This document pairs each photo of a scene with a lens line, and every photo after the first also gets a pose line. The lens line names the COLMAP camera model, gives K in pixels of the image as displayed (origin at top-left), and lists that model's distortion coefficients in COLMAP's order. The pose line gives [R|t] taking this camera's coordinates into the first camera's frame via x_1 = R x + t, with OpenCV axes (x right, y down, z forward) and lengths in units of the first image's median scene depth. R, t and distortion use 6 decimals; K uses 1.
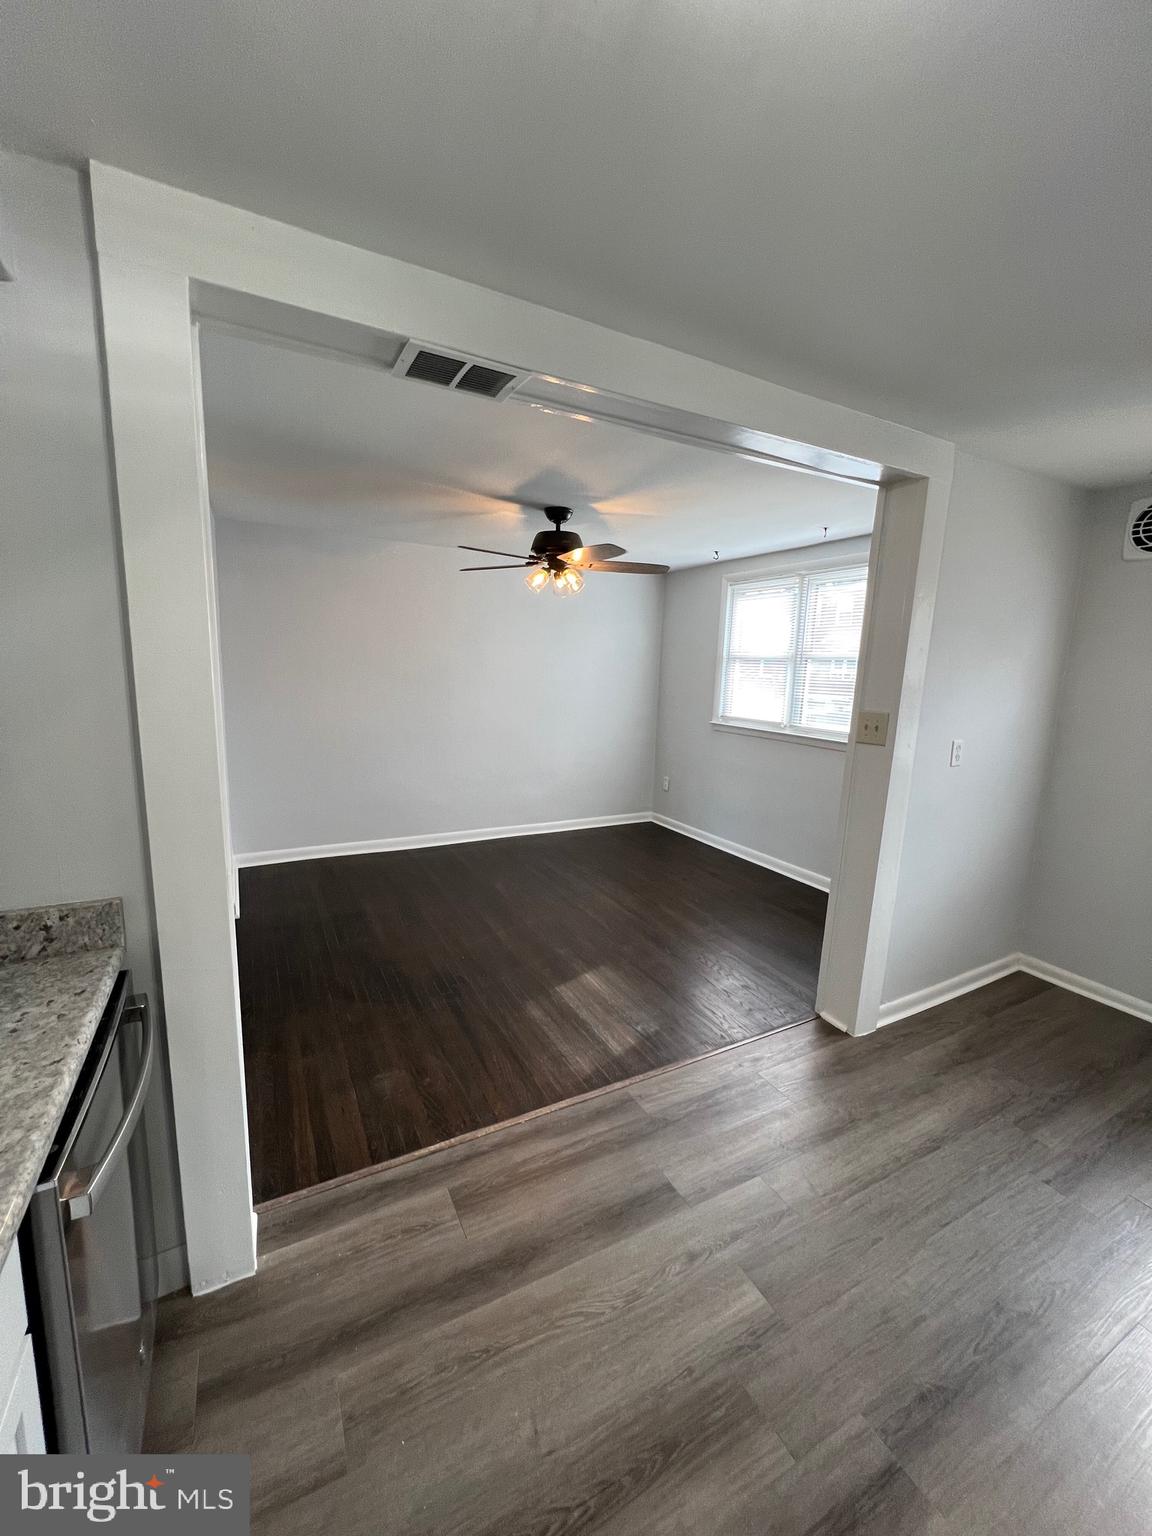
lens RADIAL K [[608.8, 0, 576.0], [0, 608.8, 768.0], [0, 0, 1]] dist [0.000652, 0.000054]
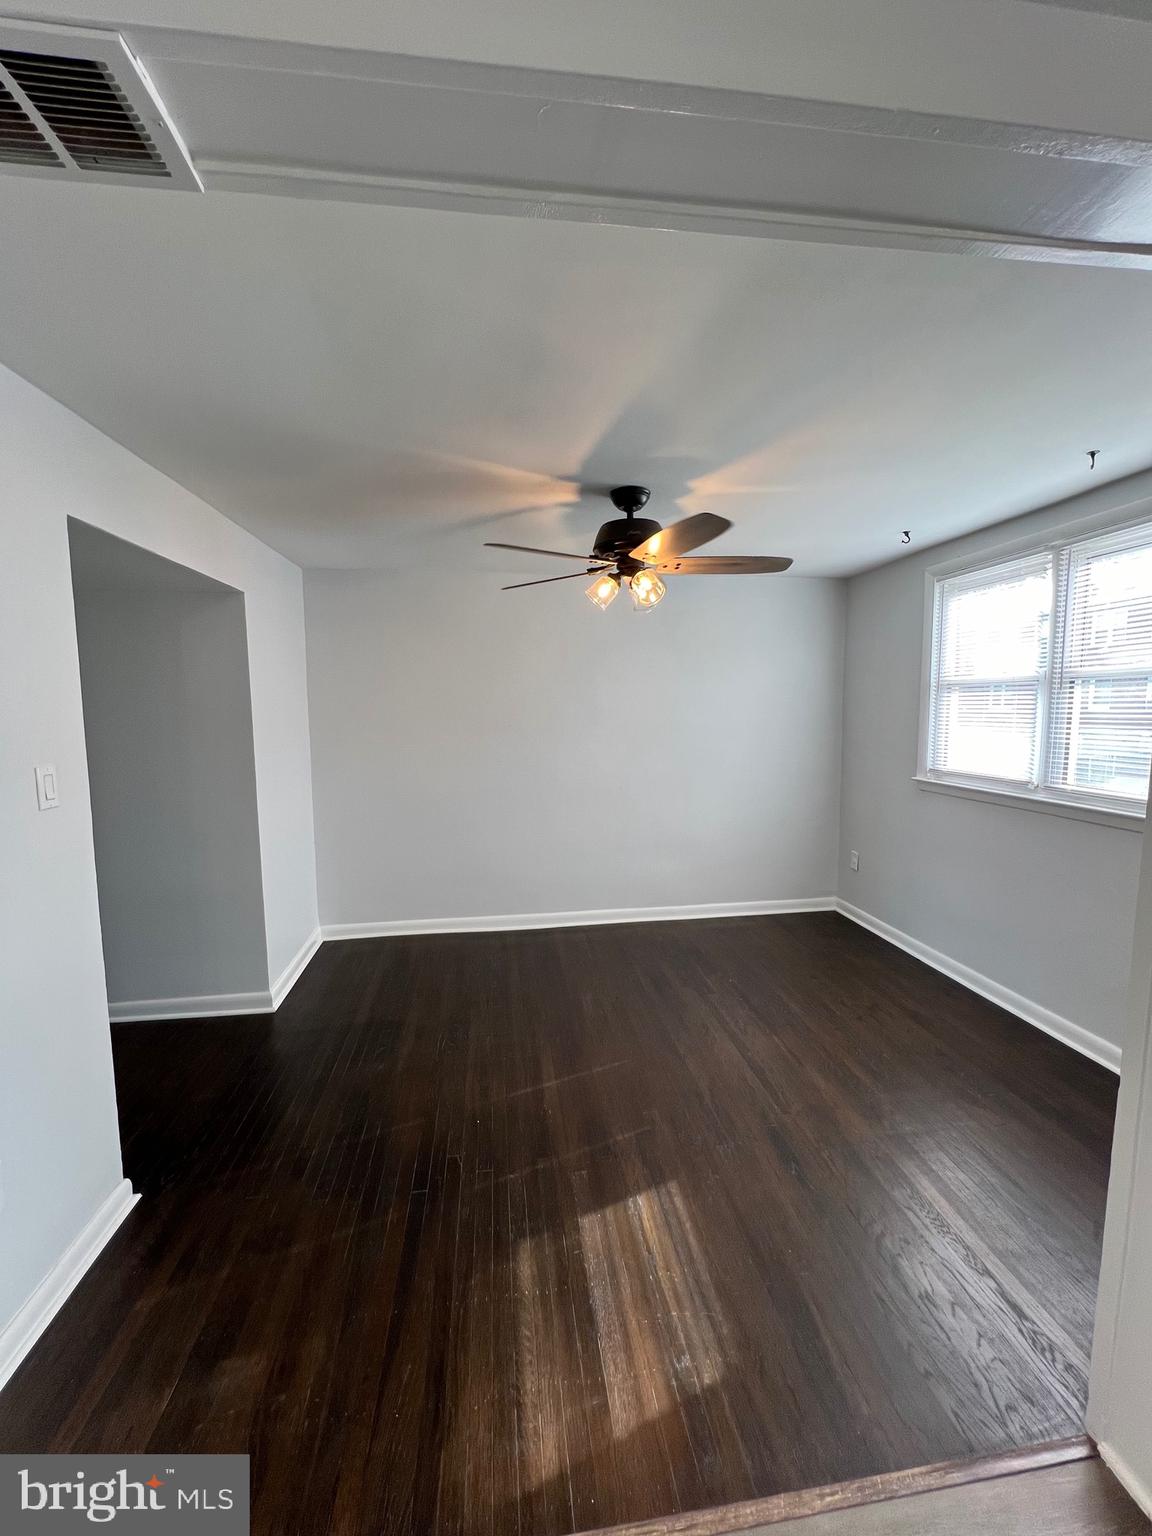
lens RADIAL K [[616.2, 0, 576.0], [0, 616.2, 768.0], [0, 0, 1]] dist [0.002269, 0.000247]
pose [[0.937740, -0.007267, -0.347261, 0.123630], [-0.018580, 0.997300, -0.071042, -0.035650], [0.346840, 0.073071, 0.935074, 0.246535]]
